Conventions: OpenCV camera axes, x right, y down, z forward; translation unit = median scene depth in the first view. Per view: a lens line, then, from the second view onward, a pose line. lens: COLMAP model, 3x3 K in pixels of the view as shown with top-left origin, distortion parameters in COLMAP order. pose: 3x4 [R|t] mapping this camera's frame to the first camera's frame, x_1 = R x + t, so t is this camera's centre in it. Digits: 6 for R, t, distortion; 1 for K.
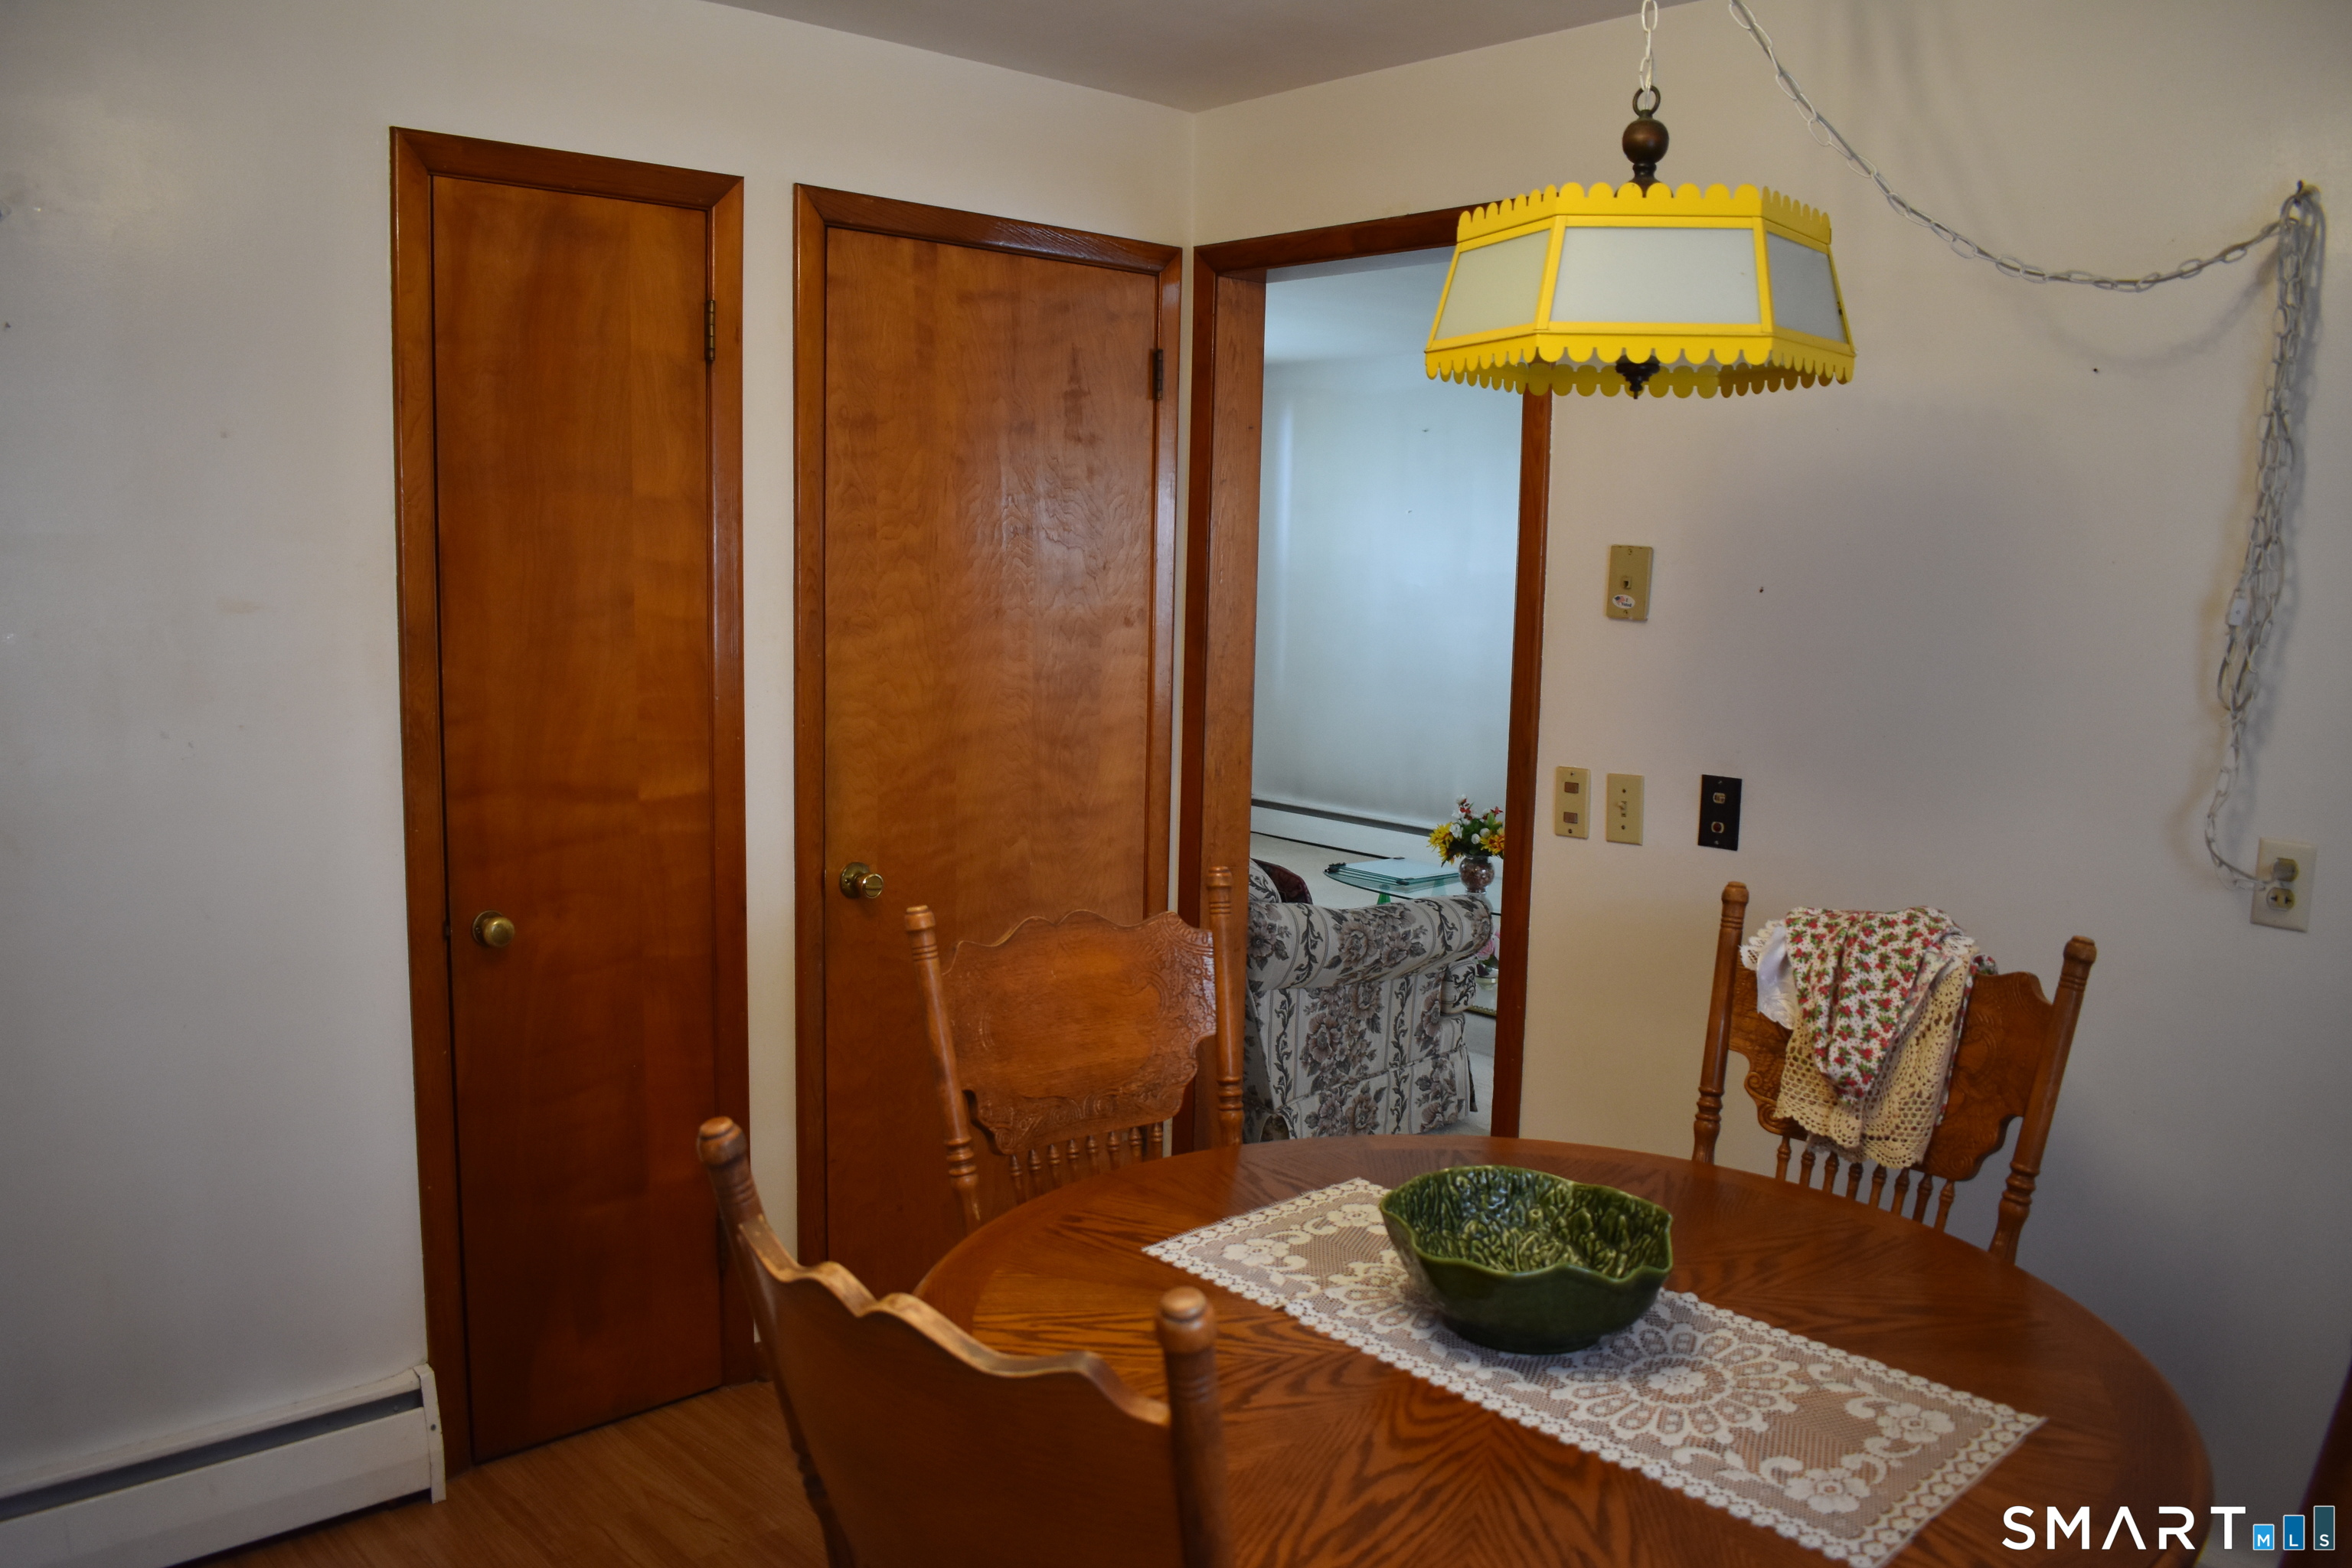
lens RADIAL K [[1853.6, 0, 1156.5], [0, 1853.6, 776.0], [0, 0, 1]] dist [-0.092893, 0.010488]
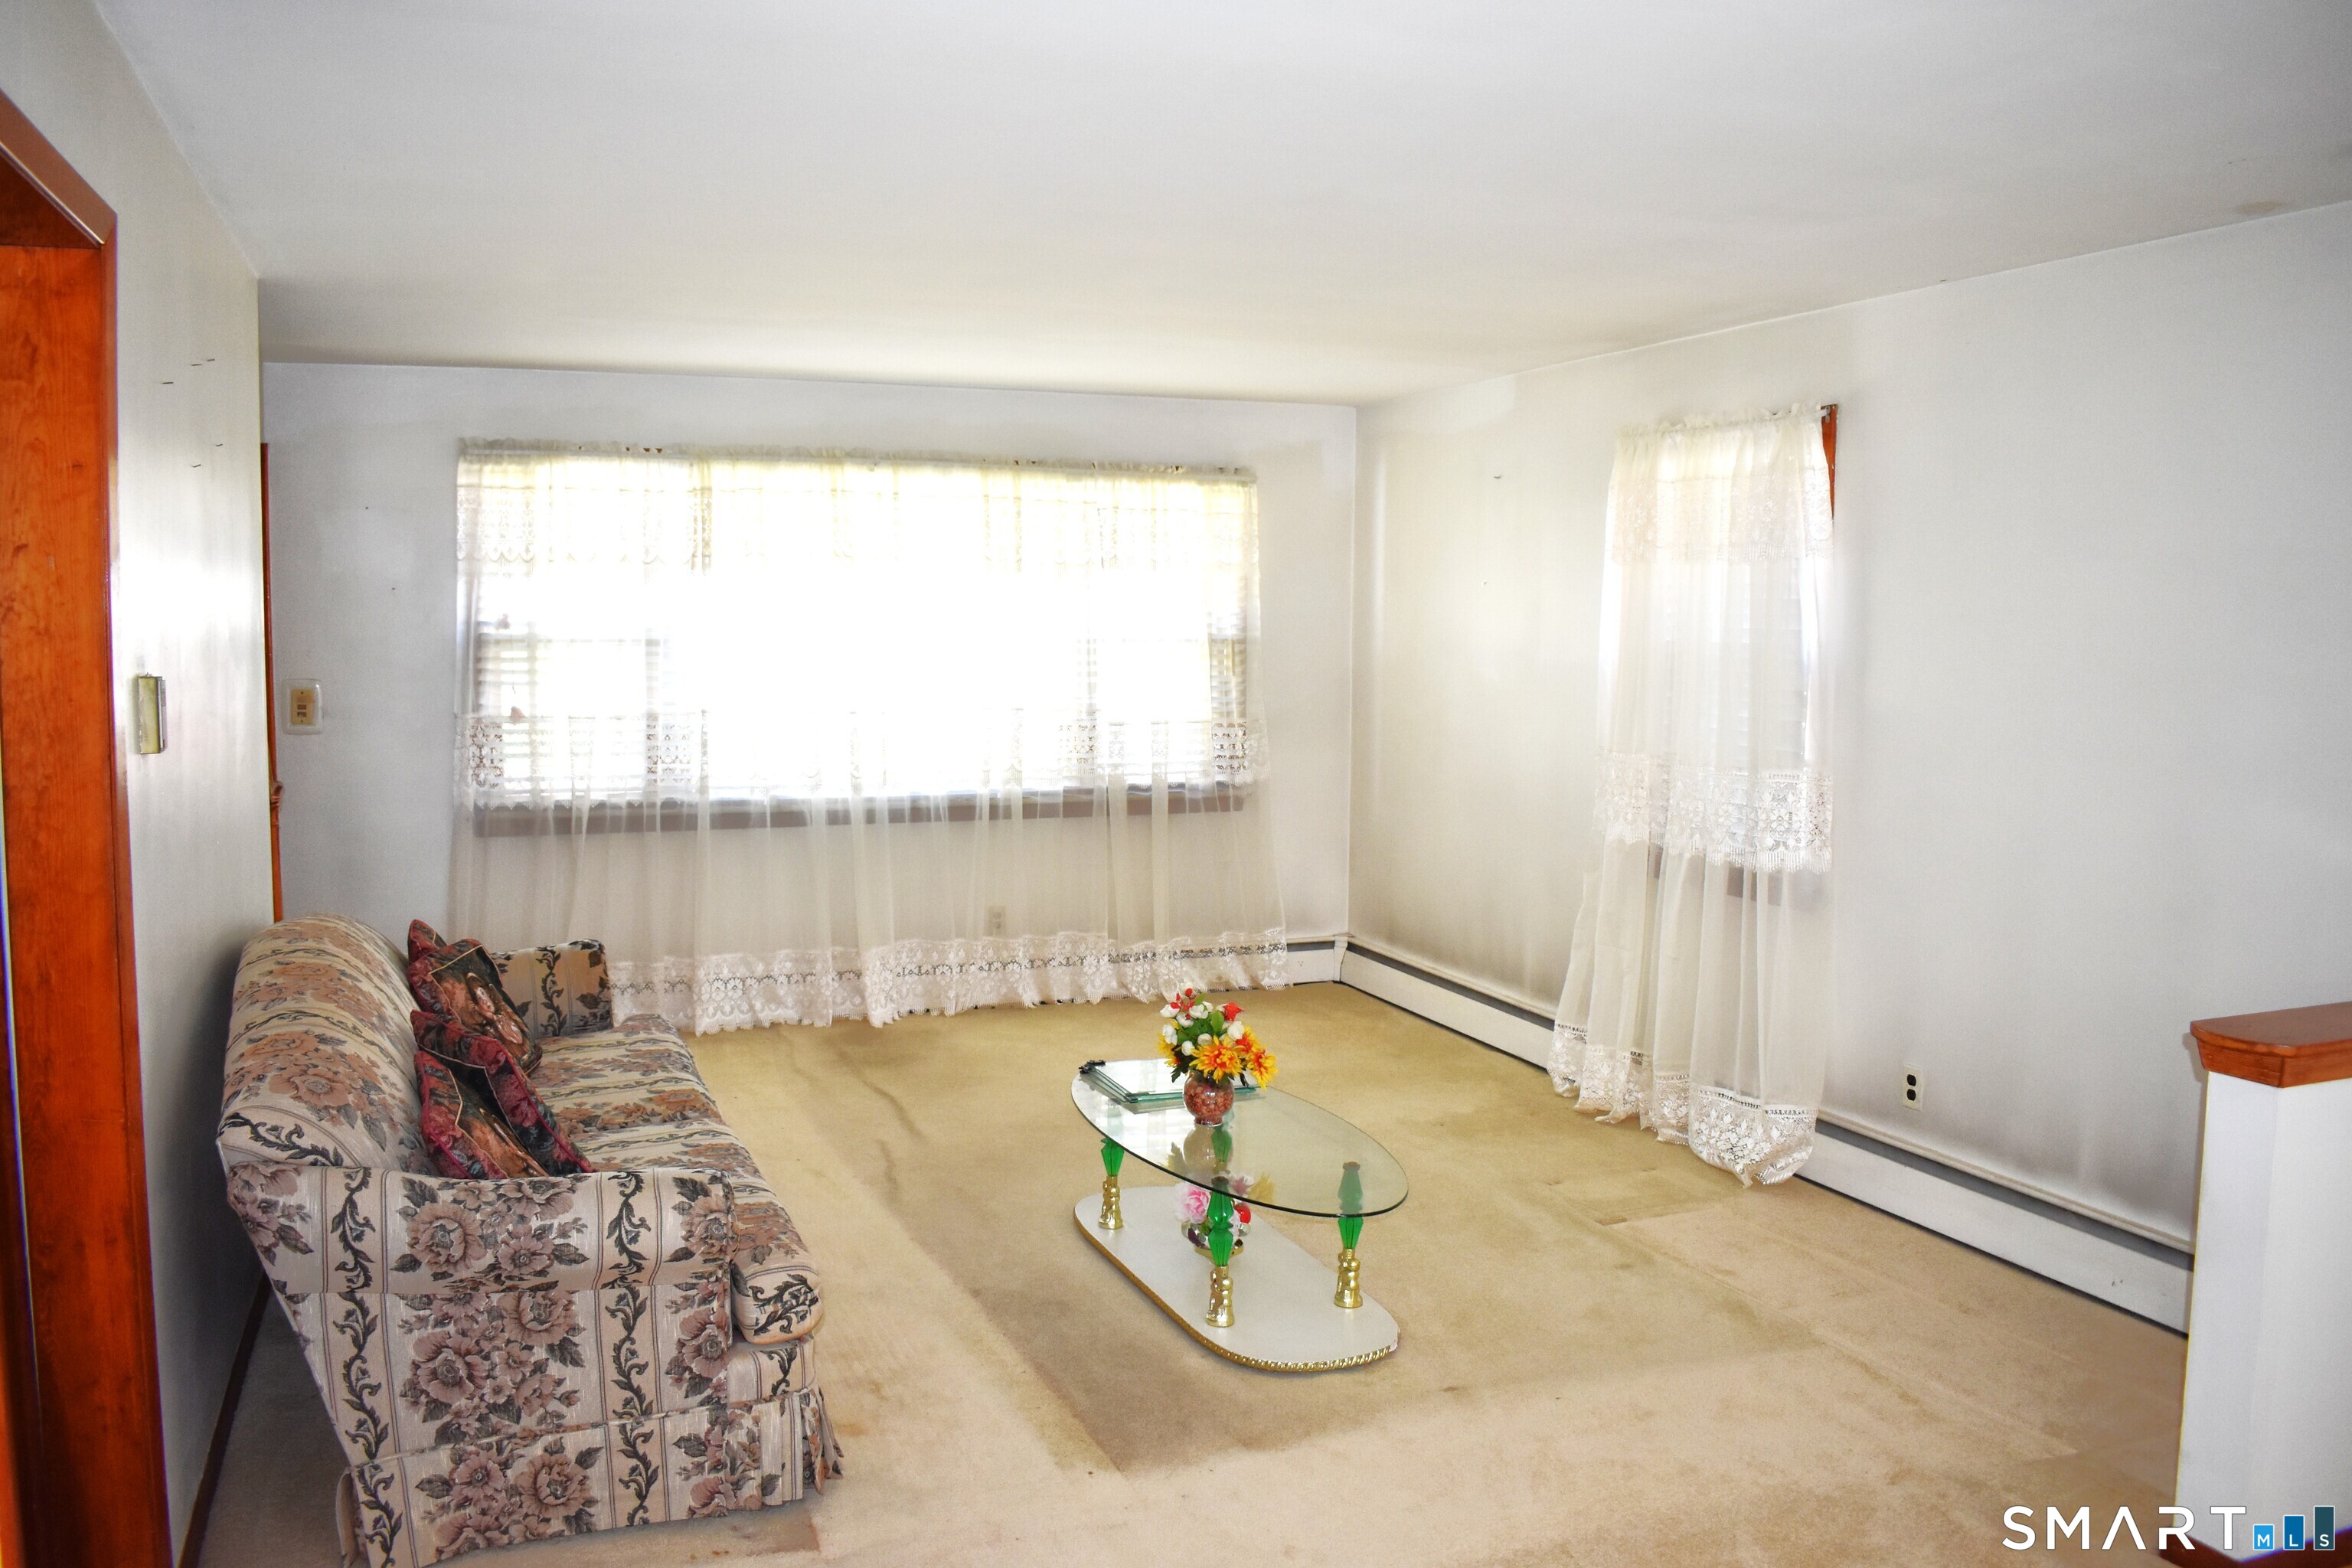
lens RADIAL K [[1853.6, 0, 1175.3], [0, 1853.6, 778.9], [0, 0, 1]] dist [-0.092893, 0.010488]
pose [[0.931714, 0.018317, -0.362731, 0.556781], [-0.033198, 0.998842, -0.034832, -0.056416], [0.361672, 0.044496, 0.931243, 0.463743]]
